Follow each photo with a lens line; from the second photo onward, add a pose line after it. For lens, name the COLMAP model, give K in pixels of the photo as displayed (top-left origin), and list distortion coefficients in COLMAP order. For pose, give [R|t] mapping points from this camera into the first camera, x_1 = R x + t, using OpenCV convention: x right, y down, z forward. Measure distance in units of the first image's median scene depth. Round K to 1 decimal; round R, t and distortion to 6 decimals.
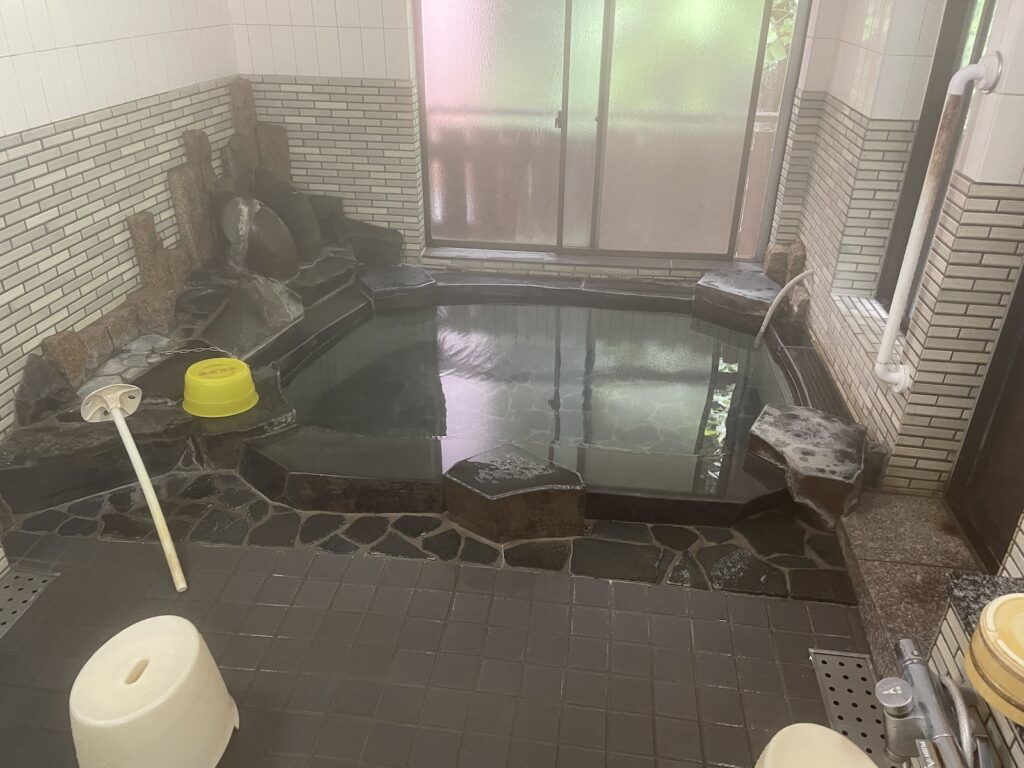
lens RADIAL K [[771.6, 0, 508.9], [0, 771.6, 382.2], [0, 0, 1]] dist [0.038599, -0.039130]
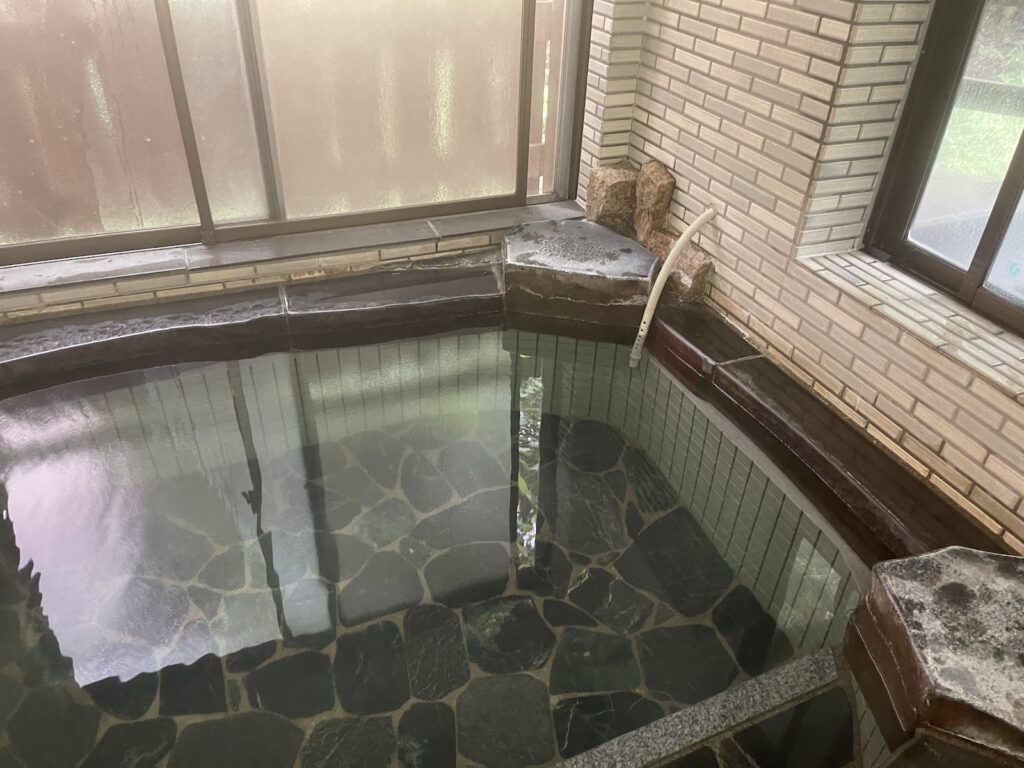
lens RADIAL K [[771.6, 0, 510.7], [0, 771.6, 389.4], [0, 0, 1]] dist [0.038599, -0.039130]
pose [[0.869223, -0.257206, 0.422251, -0.001061], [0.204147, 0.964541, 0.167287, -0.129867], [-0.450306, -0.059208, 0.890909, 0.510148]]
